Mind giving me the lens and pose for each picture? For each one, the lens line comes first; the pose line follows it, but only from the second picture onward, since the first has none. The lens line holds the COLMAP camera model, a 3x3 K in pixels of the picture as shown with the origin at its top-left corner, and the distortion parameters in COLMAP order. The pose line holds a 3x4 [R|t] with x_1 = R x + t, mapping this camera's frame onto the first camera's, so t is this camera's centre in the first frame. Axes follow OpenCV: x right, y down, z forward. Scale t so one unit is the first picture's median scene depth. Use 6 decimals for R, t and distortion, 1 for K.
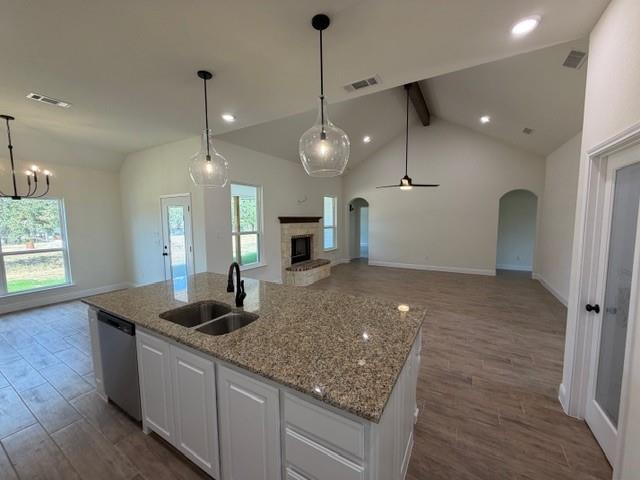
lens RADIAL K [[254.9, 0, 318.6], [0, 254.9, 241.5], [0, 0, 1]] dist [0.001607, 0.000087]
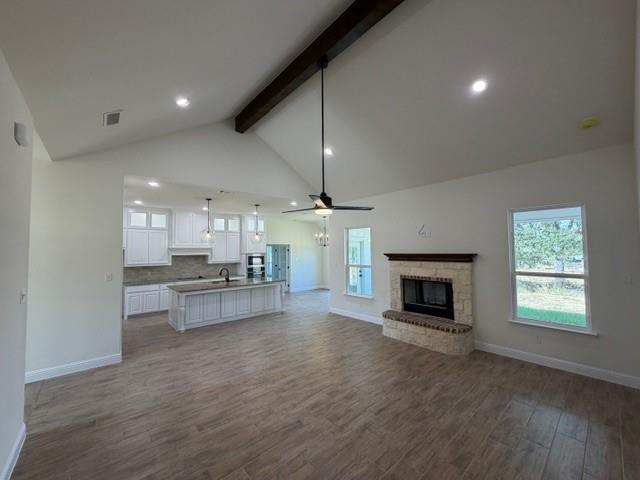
lens RADIAL K [[254.9, 0, 315.9], [0, 254.9, 240.8], [0, 0, 1]] dist [0.001607, 0.000087]
pose [[-0.319895, -0.027668, -0.947049, 0.827897], [-0.073970, 0.997252, -0.004149, -0.118016], [0.944561, 0.068726, -0.321063, 1.042926]]
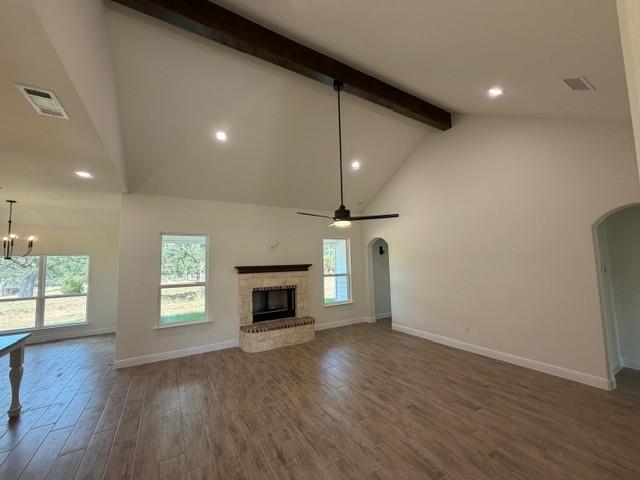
lens RADIAL K [[254.9, 0, 318.9], [0, 254.9, 241.7], [0, 0, 1]] dist [0.001607, 0.000087]
pose [[0.879674, -0.048852, -0.473061, 0.529236], [-0.025091, 0.988557, -0.148743, -0.056934], [0.474915, 0.142715, 0.868383, 0.353469]]
